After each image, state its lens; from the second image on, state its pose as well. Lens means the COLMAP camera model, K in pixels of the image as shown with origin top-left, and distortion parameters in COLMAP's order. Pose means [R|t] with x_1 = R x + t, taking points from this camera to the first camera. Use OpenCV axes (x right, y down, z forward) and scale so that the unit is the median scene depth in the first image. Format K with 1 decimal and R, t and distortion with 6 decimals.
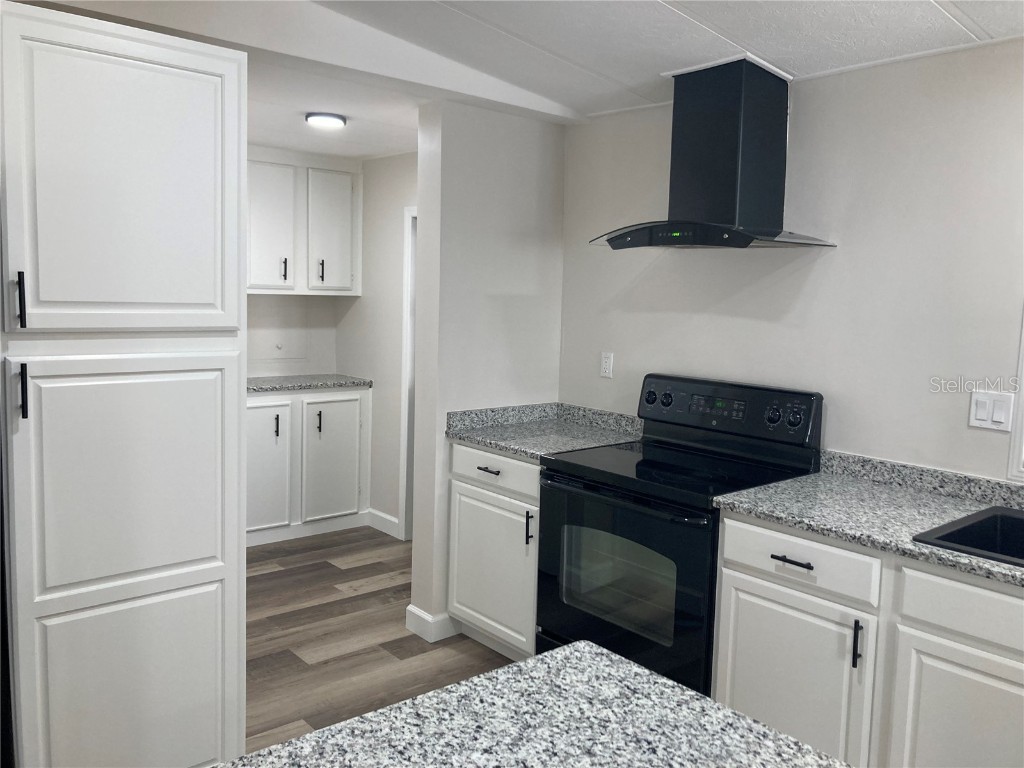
lens RADIAL K [[831.9, 0, 512.5], [0, 831.9, 359.7], [0, 0, 1]] dist [0.038487, -0.006283]
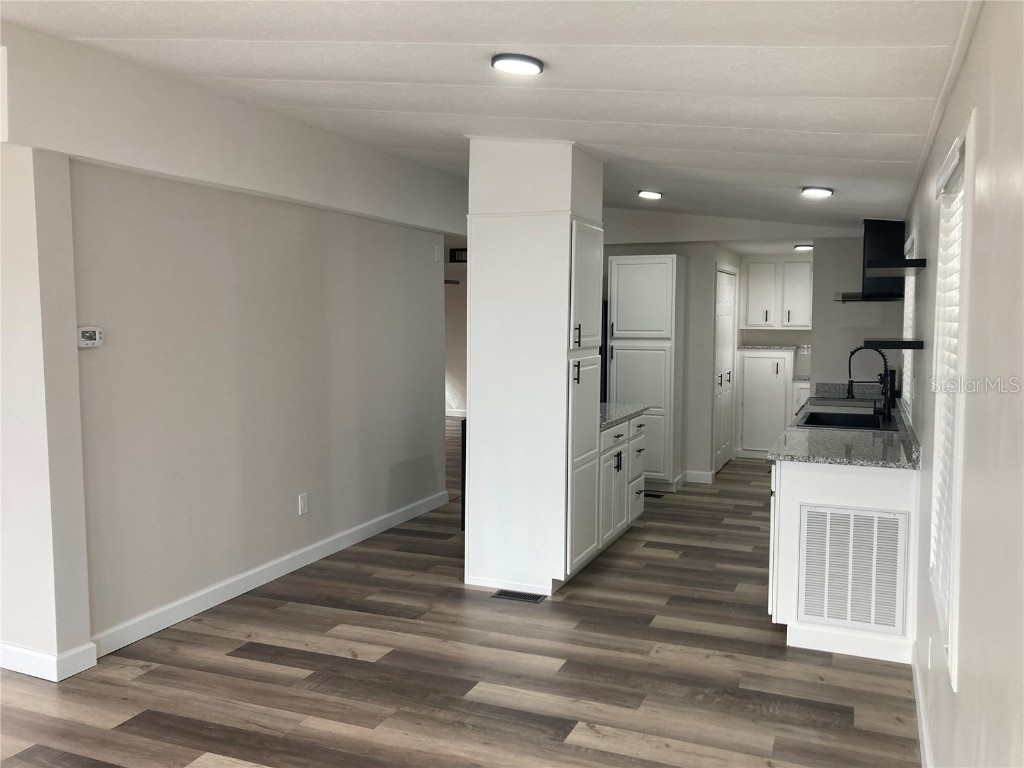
lens RADIAL K [[835.9, 0, 522.5], [0, 835.9, 391.2], [0, 0, 1]] dist [0.009252, 0.003731]
pose [[0.453509, 0.046546, -0.890035, 1.922412], [-0.063162, 0.997803, 0.019999, 0.116580], [0.889011, 0.047147, 0.455453, -0.817124]]
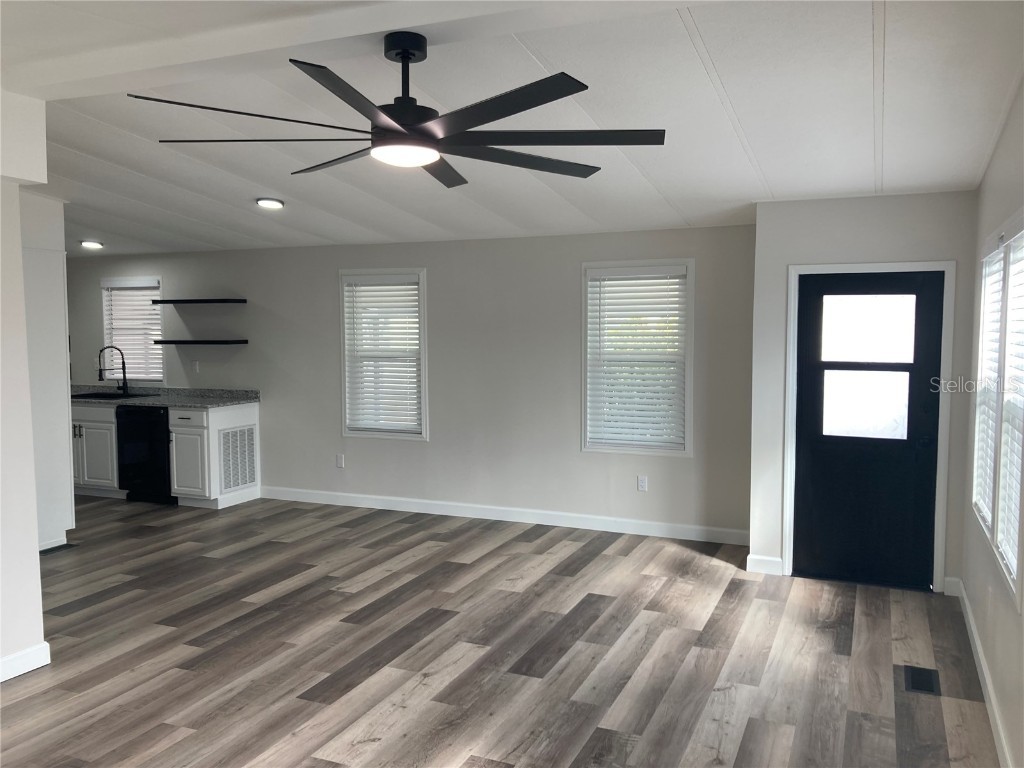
lens RADIAL K [[835.6, 0, 502.6], [0, 835.6, 379.4], [0, 0, 1]] dist [0.019908, -0.010325]
pose [[0.901699, -0.061328, 0.427992, 0.551356], [0.067472, 0.997721, 0.000816, 0.208224], [-0.427067, 0.028142, 0.903782, -2.507883]]
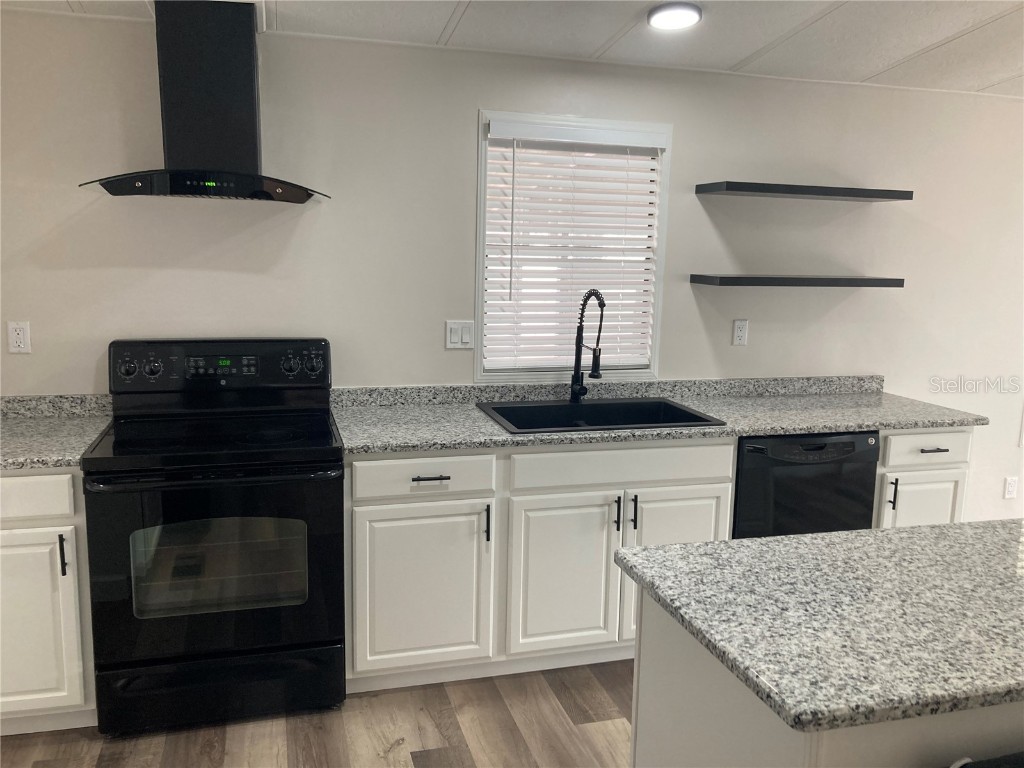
lens RADIAL K [[835.6, 0, 502.6], [0, 835.6, 379.4], [0, 0, 1]] dist [0.019908, -0.010325]
pose [[0.433629, -0.158339, 0.887071, -0.554317], [0.067224, 0.987382, 0.143383, -0.052224], [-0.898580, -0.002542, 0.438802, 0.326592]]
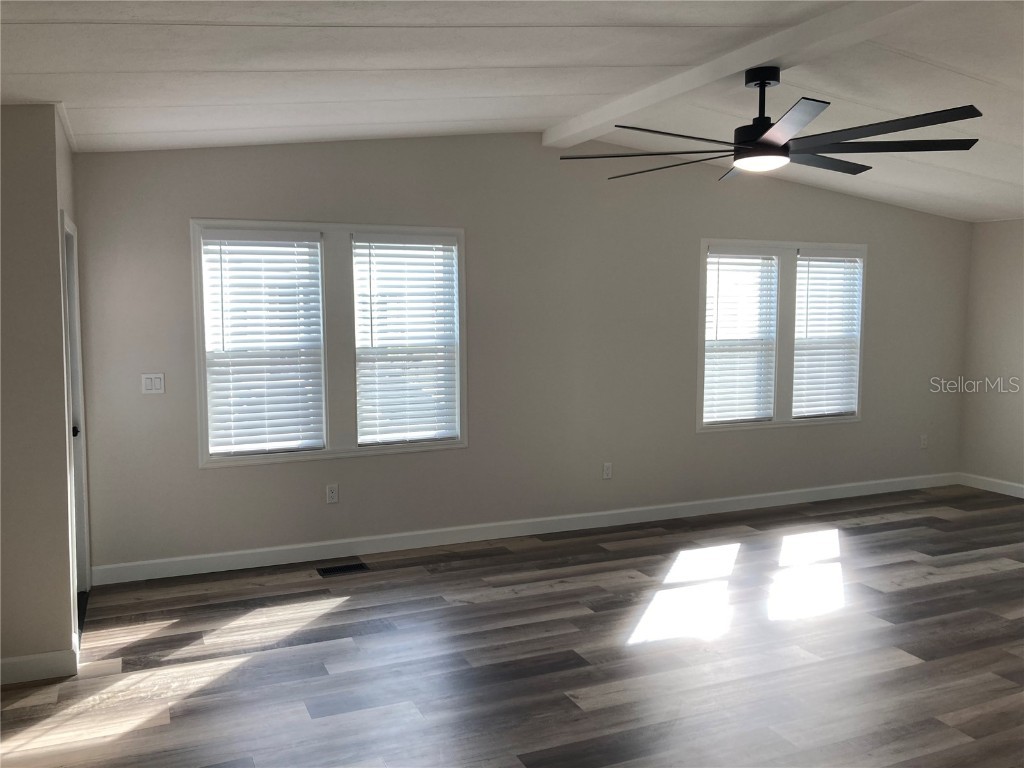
lens RADIAL K [[819.1, 0, 512.0], [0, 819.1, 384.0], [0, 0, 1]] dist [0.016996, -0.010482]
pose [[-0.960087, -0.064266, 0.272220, 0.924346], [-0.011206, 0.981302, 0.192148, 0.009514], [-0.279478, 0.181428, -0.942855, -0.038246]]
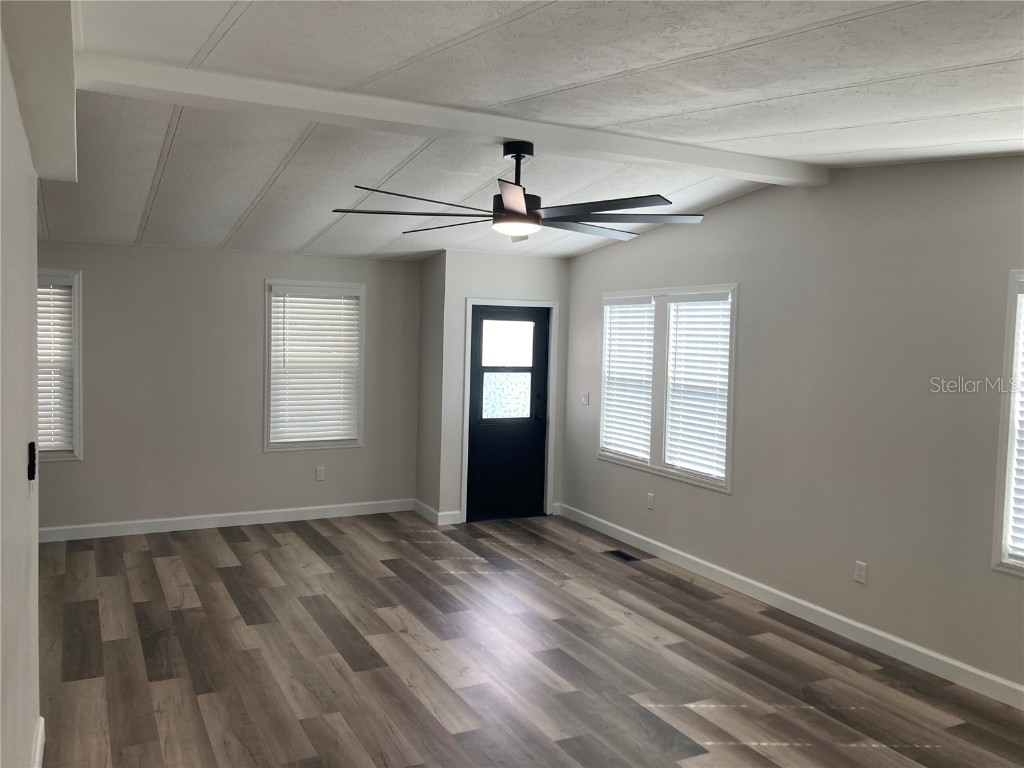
lens RADIAL K [[835.6, 0, 502.6], [0, 835.6, 379.4], [0, 0, 1]] dist [0.019908, -0.010325]
pose [[0.238410, -0.078157, 0.968015, -0.540791], [0.070155, 0.995538, 0.063101, 0.094958], [-0.968627, 0.052867, 0.242829, -1.810147]]
